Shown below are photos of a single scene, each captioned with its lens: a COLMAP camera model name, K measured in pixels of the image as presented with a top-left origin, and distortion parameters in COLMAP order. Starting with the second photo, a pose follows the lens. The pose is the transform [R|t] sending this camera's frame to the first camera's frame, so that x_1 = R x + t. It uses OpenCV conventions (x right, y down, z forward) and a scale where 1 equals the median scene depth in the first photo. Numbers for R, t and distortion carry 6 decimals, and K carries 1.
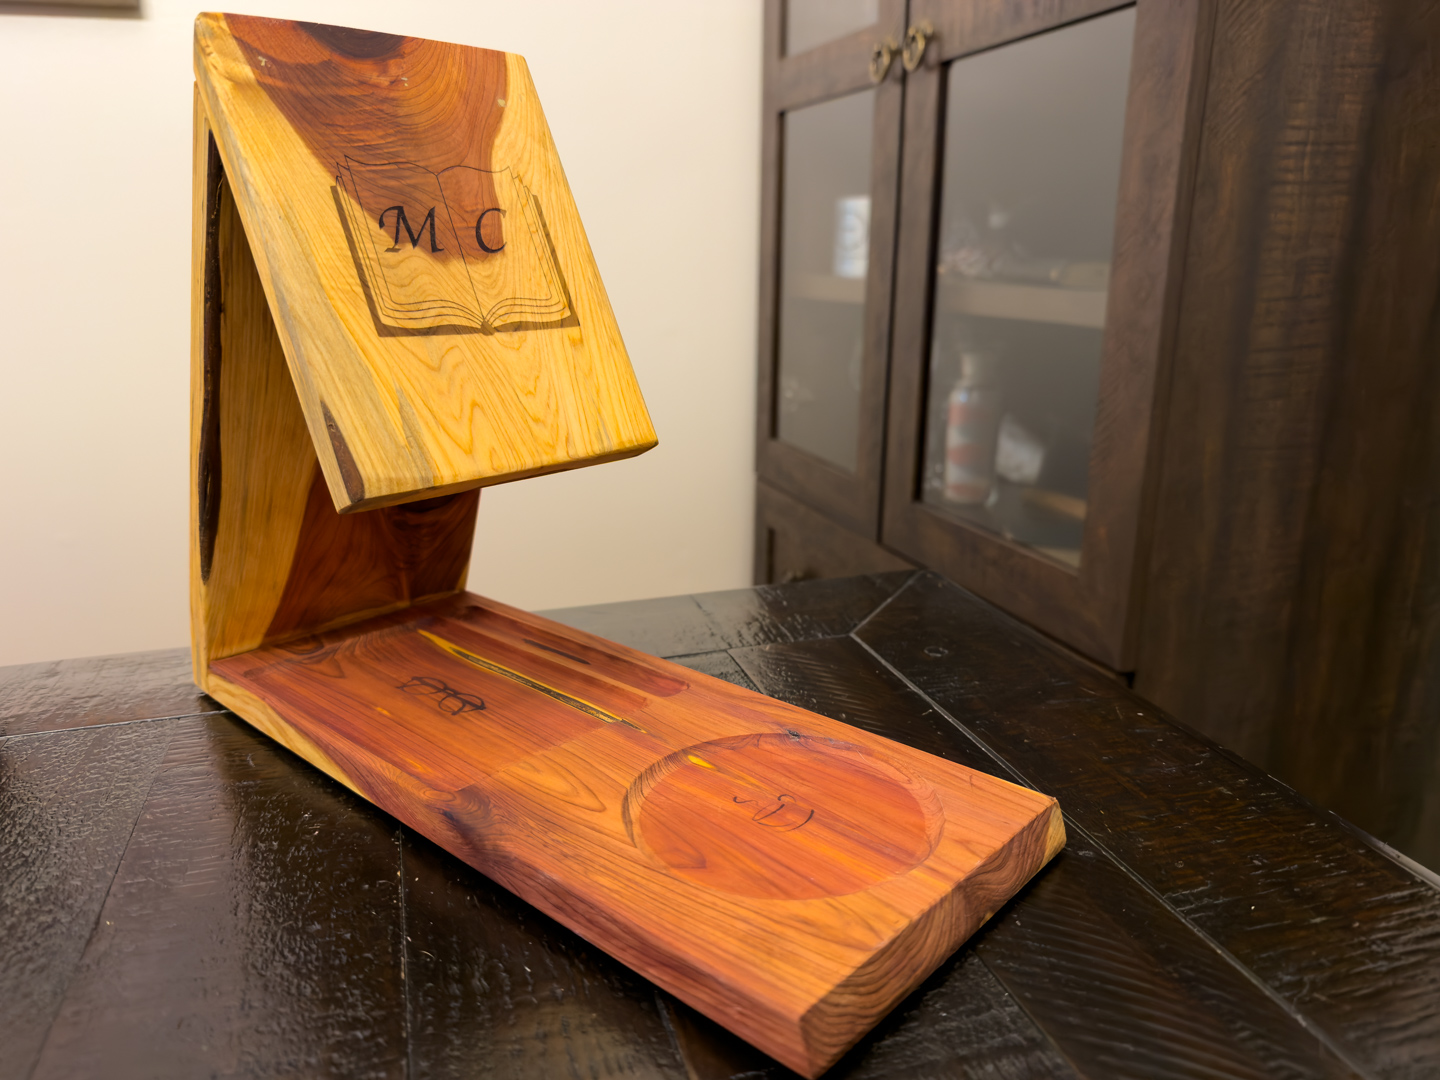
lens RADIAL K [[1008.1, 0, 706.4], [0, 1008.1, 543.8], [0, 0, 1]] dist [0.026574, -0.144322]
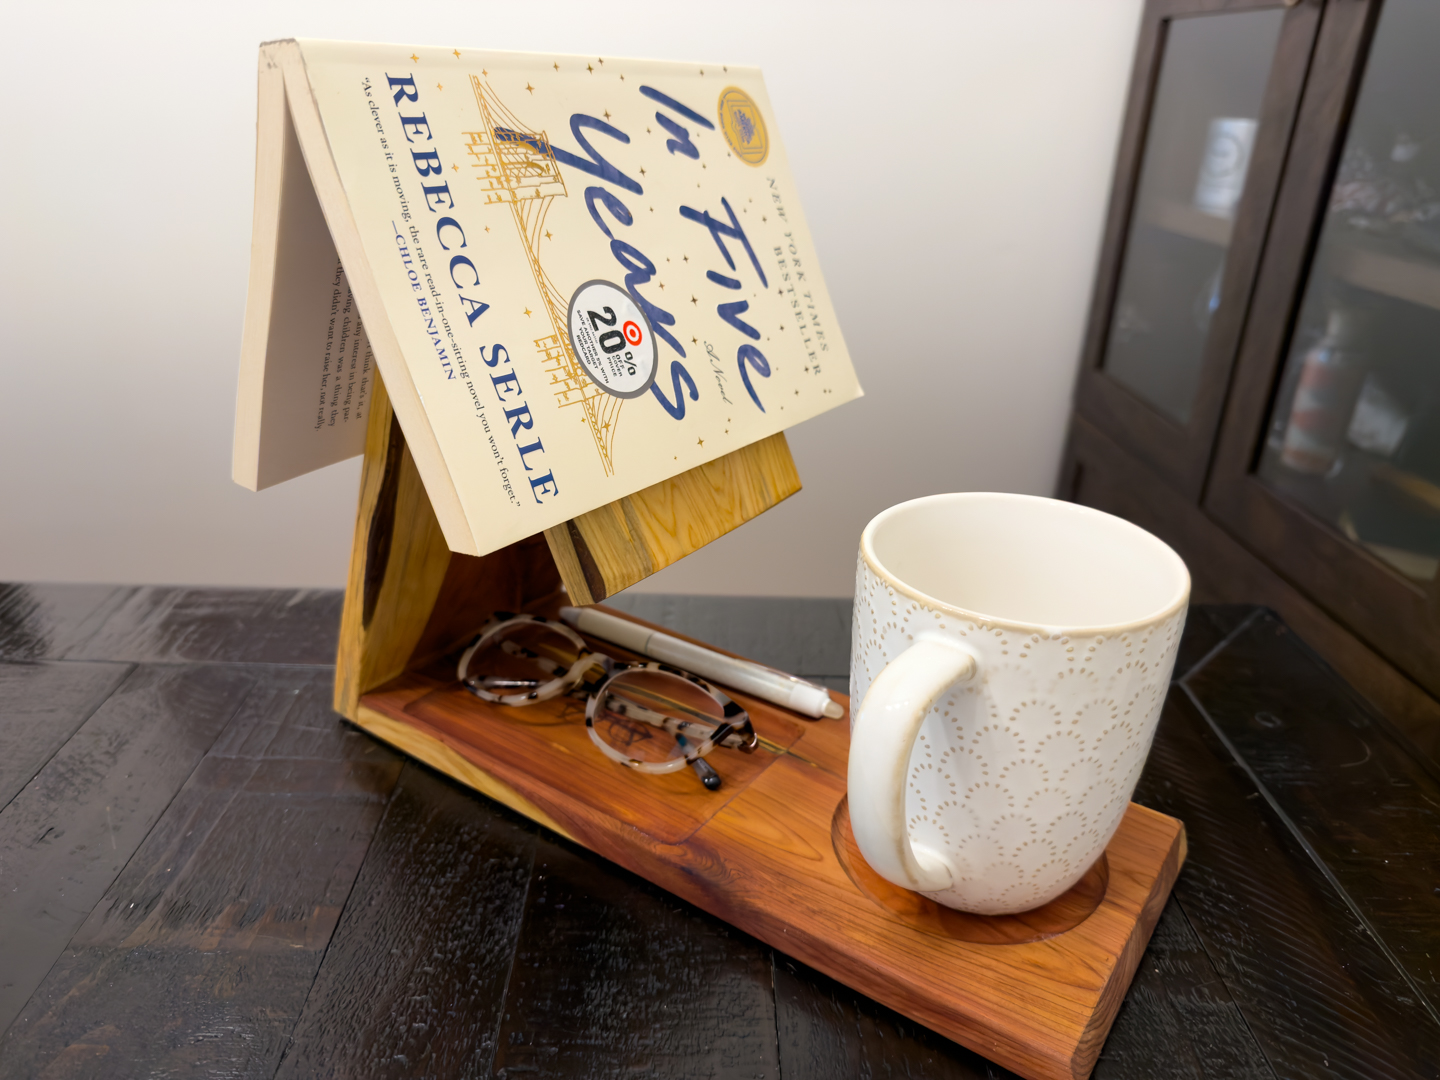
lens RADIAL K [[1008.1, 0, 706.4], [0, 1008.1, 543.8], [0, 0, 1]] dist [0.026574, -0.144322]
pose [[0.992441, -0.023676, 0.120417, -0.326968], [0.005516, 0.988828, 0.148959, -0.237287], [-0.122598, -0.147169, 0.981484, -0.054383]]
